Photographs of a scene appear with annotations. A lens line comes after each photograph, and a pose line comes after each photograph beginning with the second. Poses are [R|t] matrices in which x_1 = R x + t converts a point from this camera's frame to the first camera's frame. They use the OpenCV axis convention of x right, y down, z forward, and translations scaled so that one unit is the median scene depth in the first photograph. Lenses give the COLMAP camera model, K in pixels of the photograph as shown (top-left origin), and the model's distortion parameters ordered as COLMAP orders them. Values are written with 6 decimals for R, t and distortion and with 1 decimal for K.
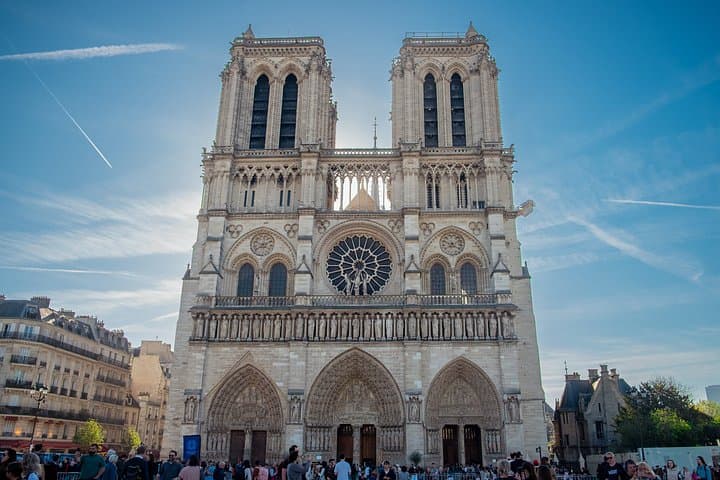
lens RADIAL K [[627.7, 0, 361.9], [0, 627.7, 210.3], [0, 0, 1]] dist [-0.005170, 0.007106]
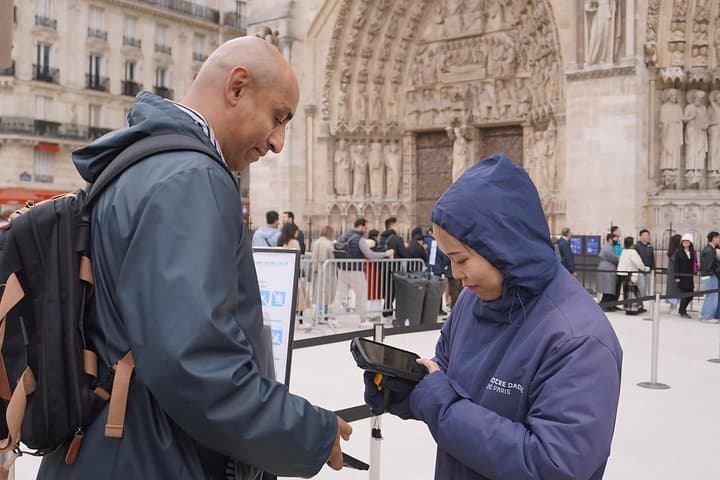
lens RADIAL K [[846.5, 0, 360.0], [0, 846.5, 240.0], [0, 0, 1]] dist [-0.001141, -0.005844]
pose [[0.819781, 0.002974, -0.572670, -0.002501], [0.205862, 0.931613, 0.299530, 0.275960], [0.534397, -0.363439, 0.763106, 0.671863]]
